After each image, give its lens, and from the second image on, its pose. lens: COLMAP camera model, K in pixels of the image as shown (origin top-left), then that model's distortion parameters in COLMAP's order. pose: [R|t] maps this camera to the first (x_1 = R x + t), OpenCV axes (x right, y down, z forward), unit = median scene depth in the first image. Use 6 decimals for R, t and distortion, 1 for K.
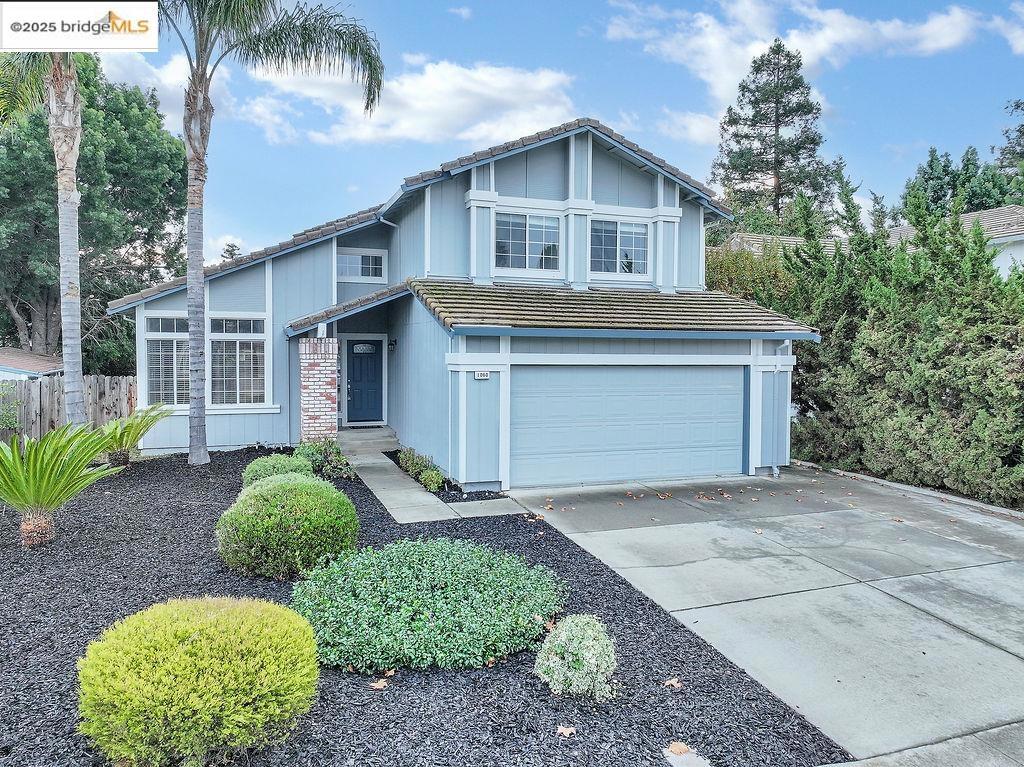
lens RADIAL K [[742.8, 0, 517.1], [0, 742.8, 382.9], [0, 0, 1]] dist [-0.006769, 0.021950]
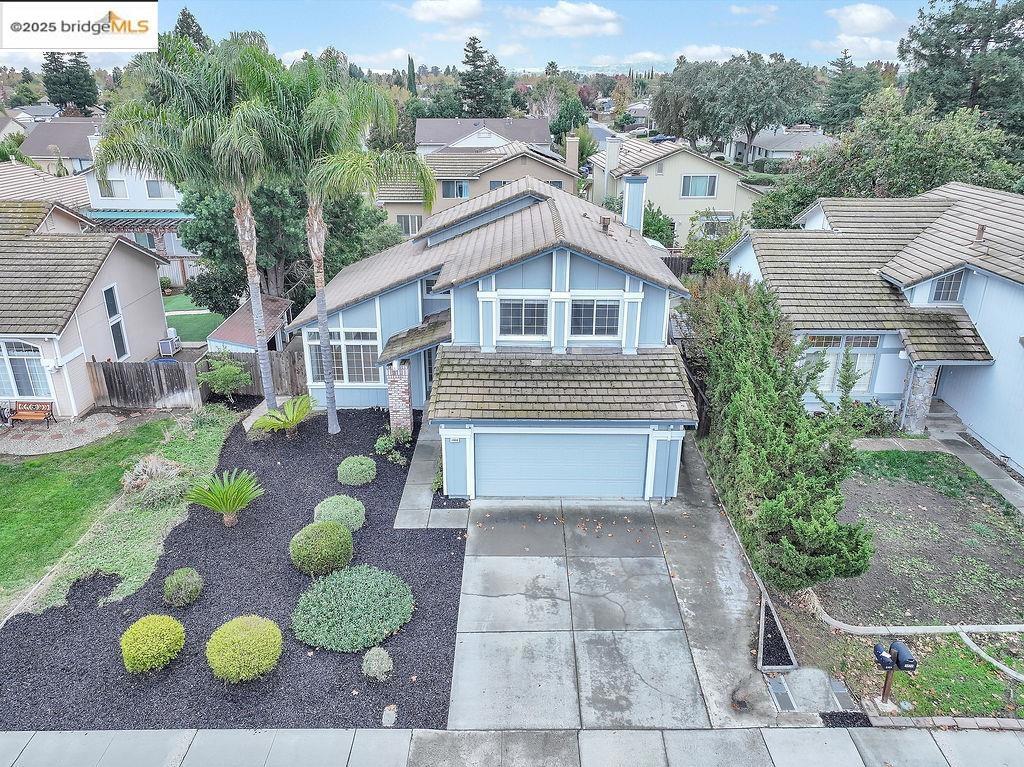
lens RADIAL K [[742.8, 0, 514.3], [0, 742.8, 386.9], [0, 0, 1]] dist [-0.006769, 0.021950]
pose [[0.934809, 0.134342, -0.328761, 0.516068], [-0.013208, 0.938206, 0.345826, -0.592431], [0.354905, -0.318939, 0.878818, -0.333020]]
